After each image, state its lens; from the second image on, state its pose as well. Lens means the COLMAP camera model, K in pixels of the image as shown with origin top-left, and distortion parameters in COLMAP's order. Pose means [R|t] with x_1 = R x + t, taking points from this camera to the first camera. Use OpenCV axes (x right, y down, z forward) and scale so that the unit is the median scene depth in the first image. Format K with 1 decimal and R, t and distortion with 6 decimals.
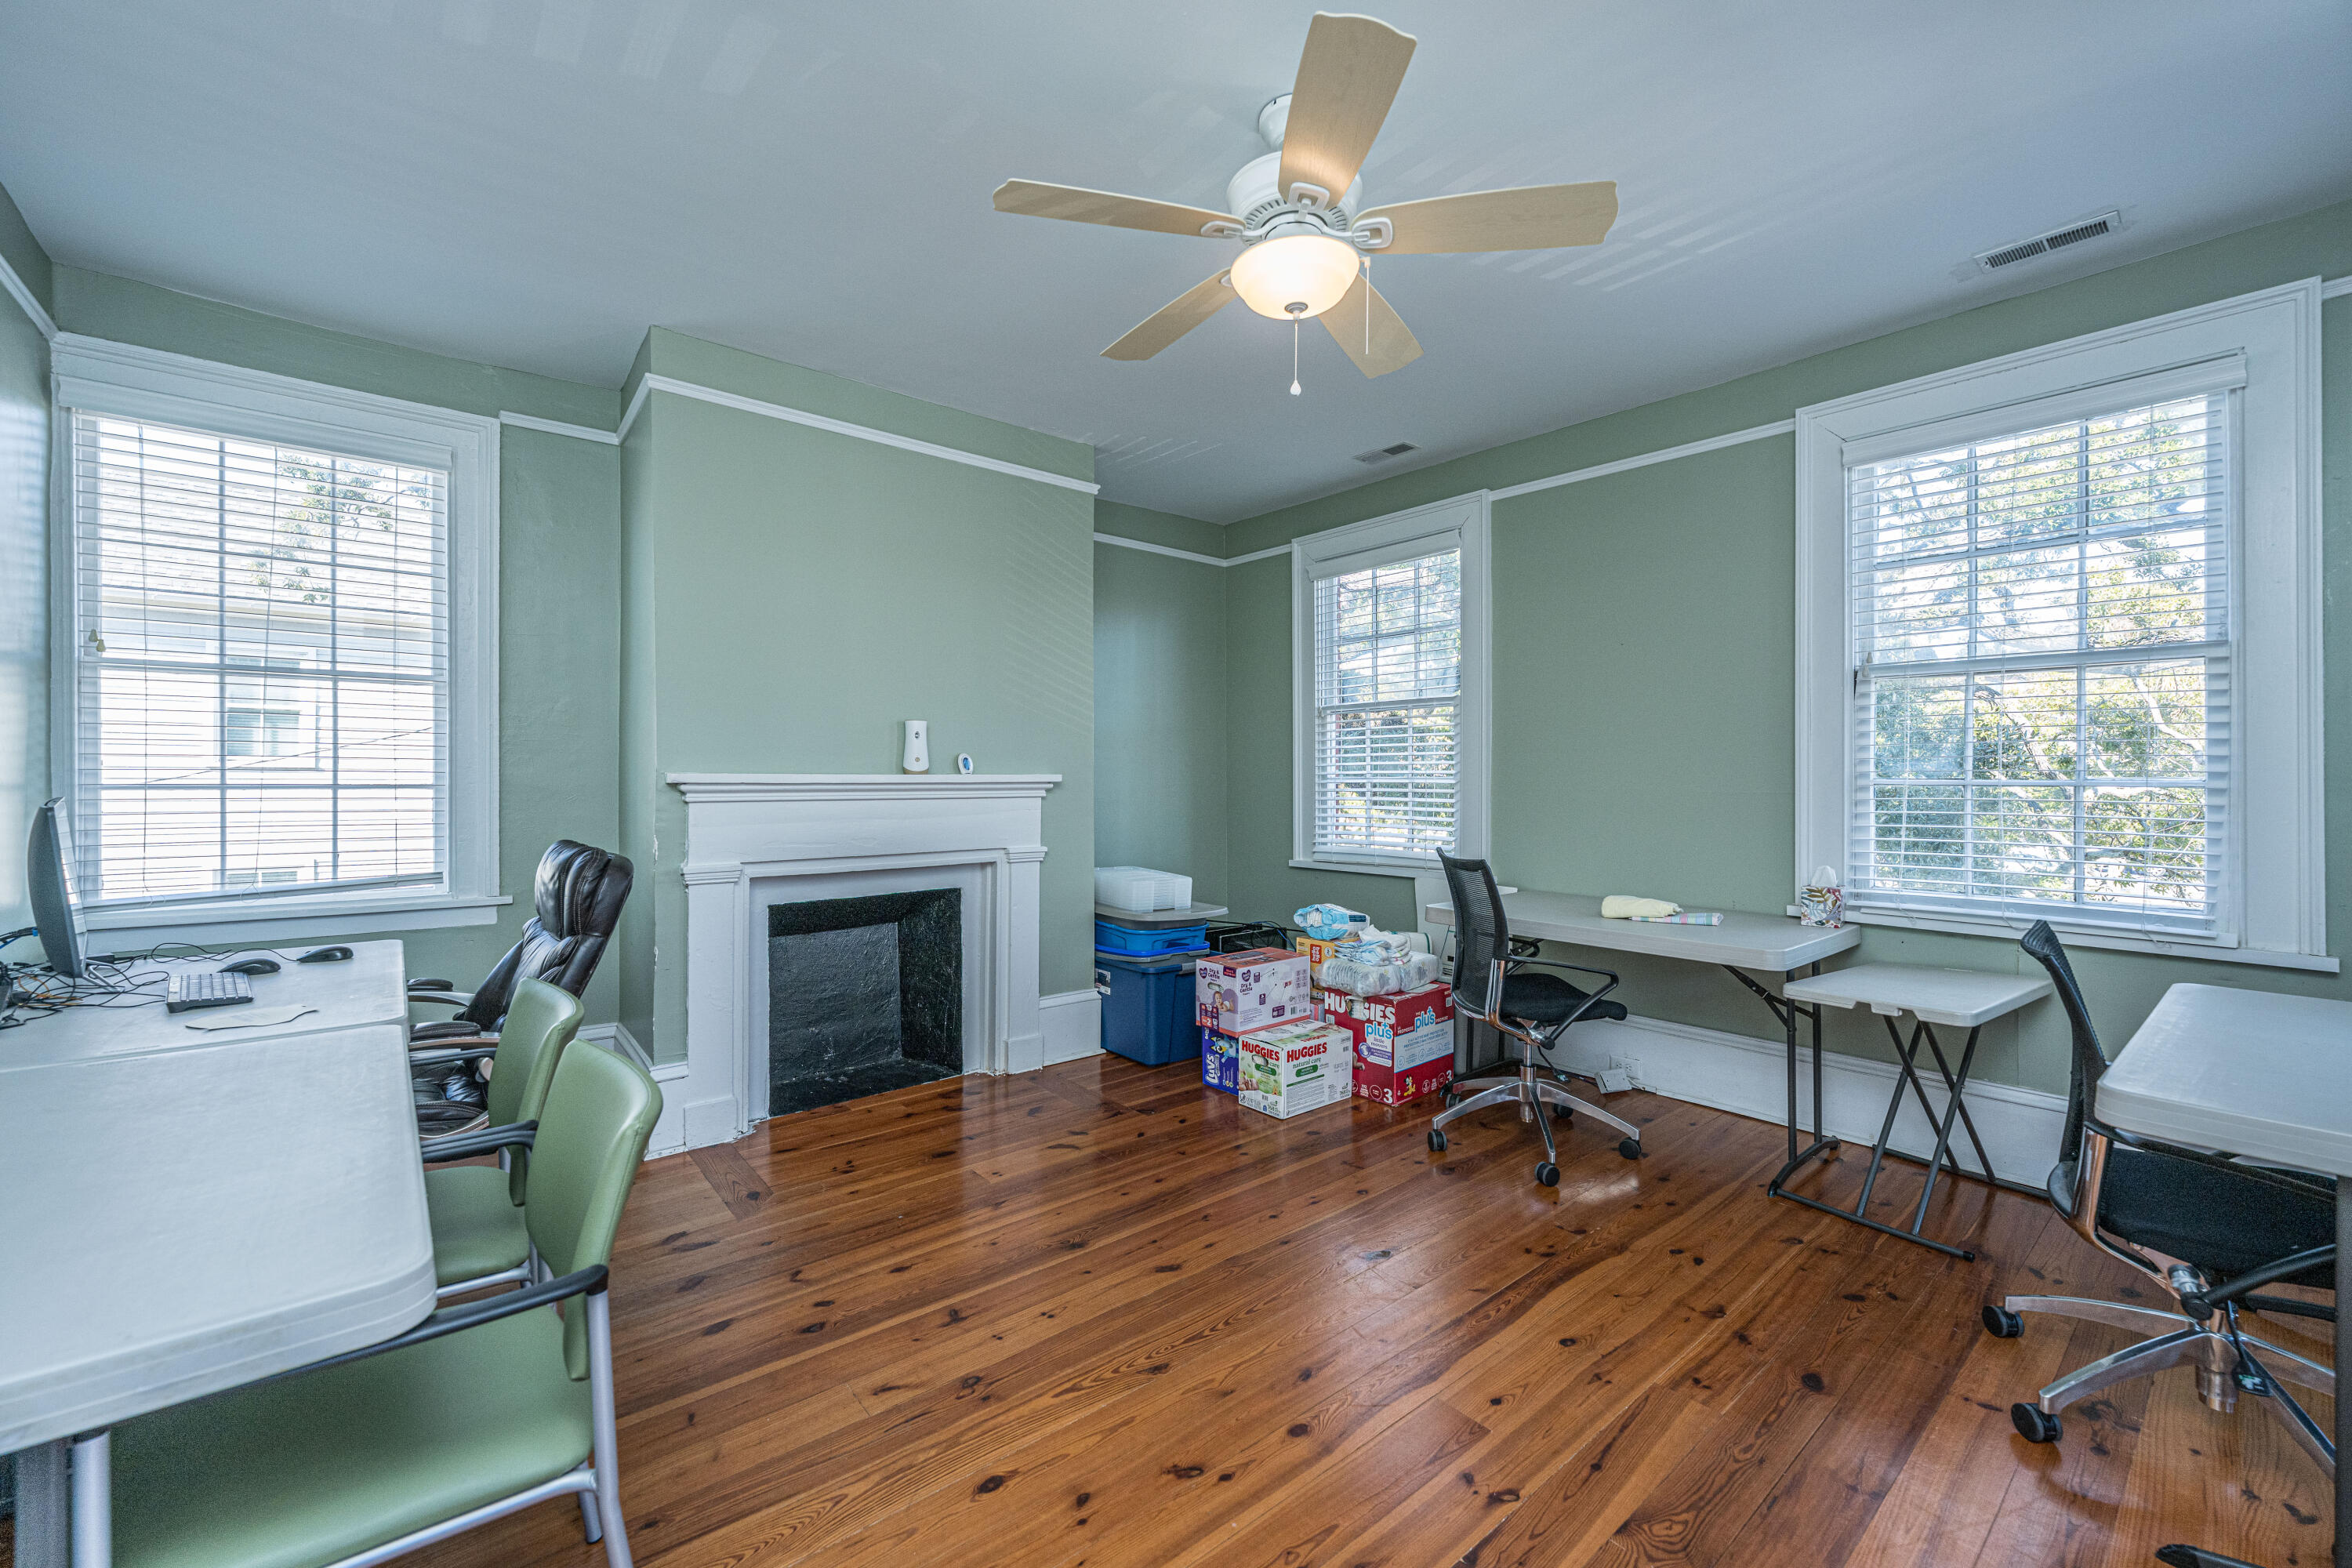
lens RADIAL K [[954.8, 0, 1170.0], [0, 954.8, 775.8], [0, 0, 1]] dist [-0.007317, 0.000240]
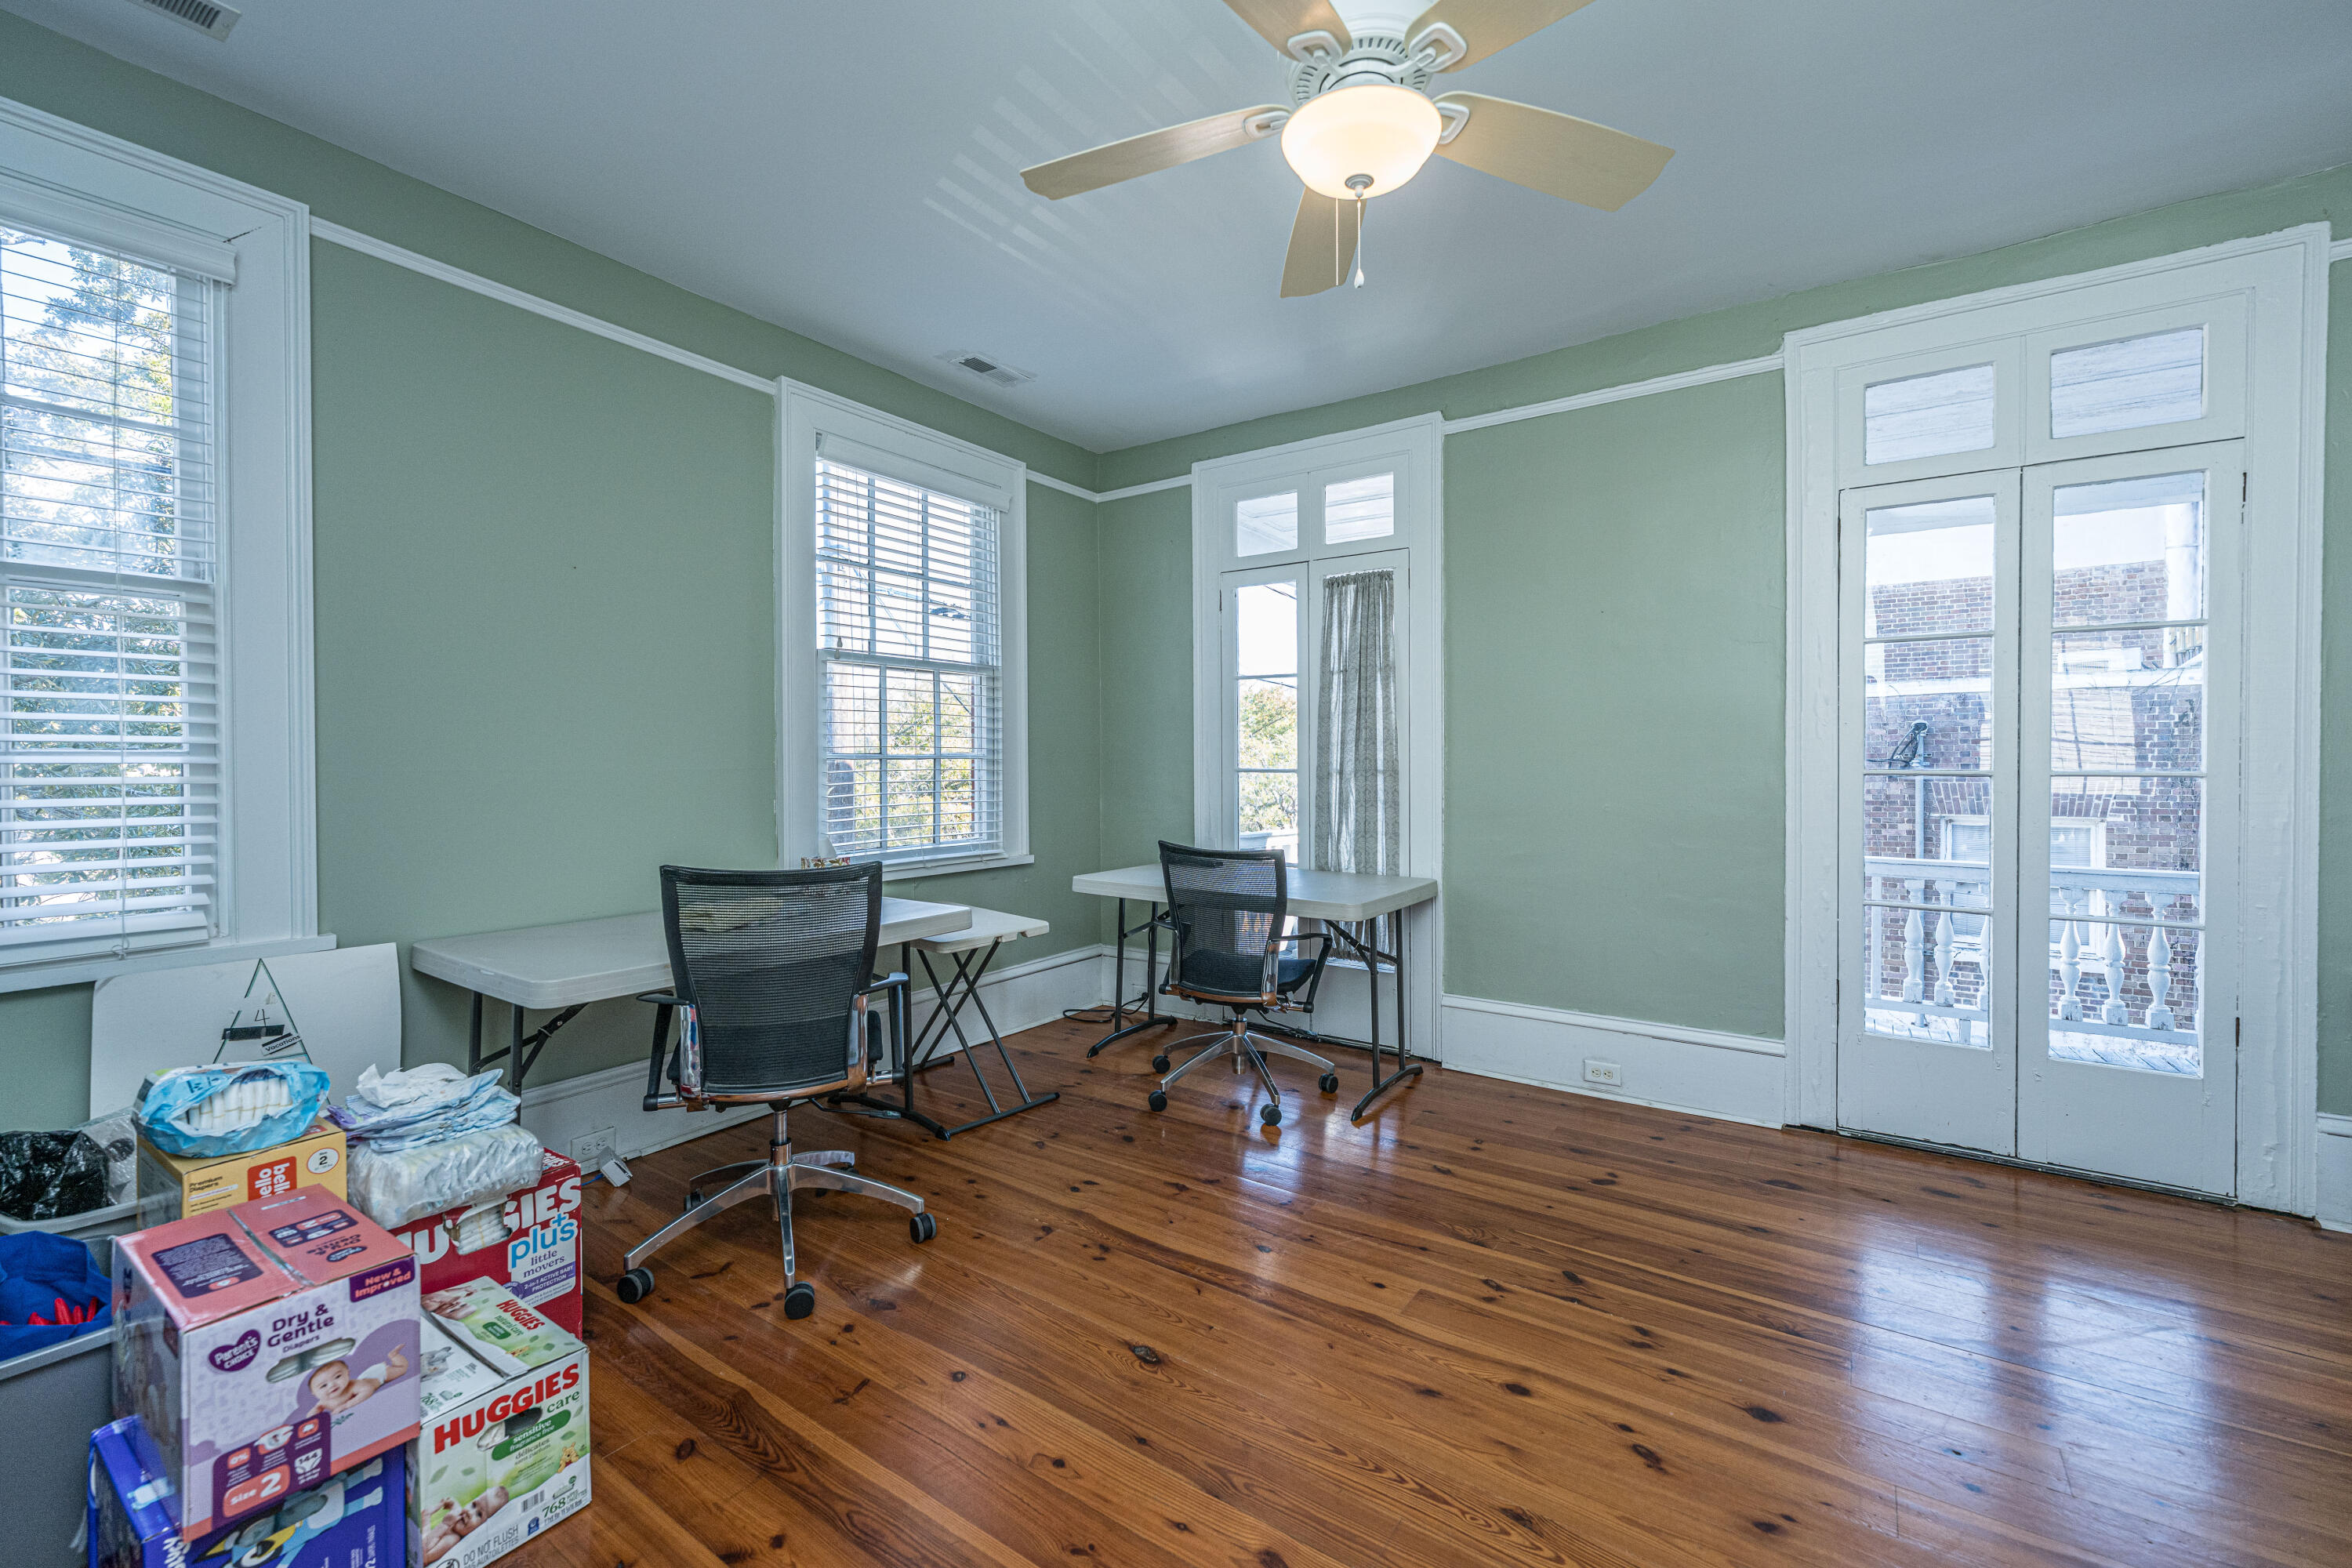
lens RADIAL K [[954.8, 0, 1172.8], [0, 954.8, 769.1], [0, 0, 1]] dist [-0.007317, 0.000240]
pose [[-0.267928, -0.012043, 0.963364, -0.472119], [-0.000110, 0.999922, 0.012469, 0.007477], [-0.963439, 0.003235, -0.267909, 1.041062]]
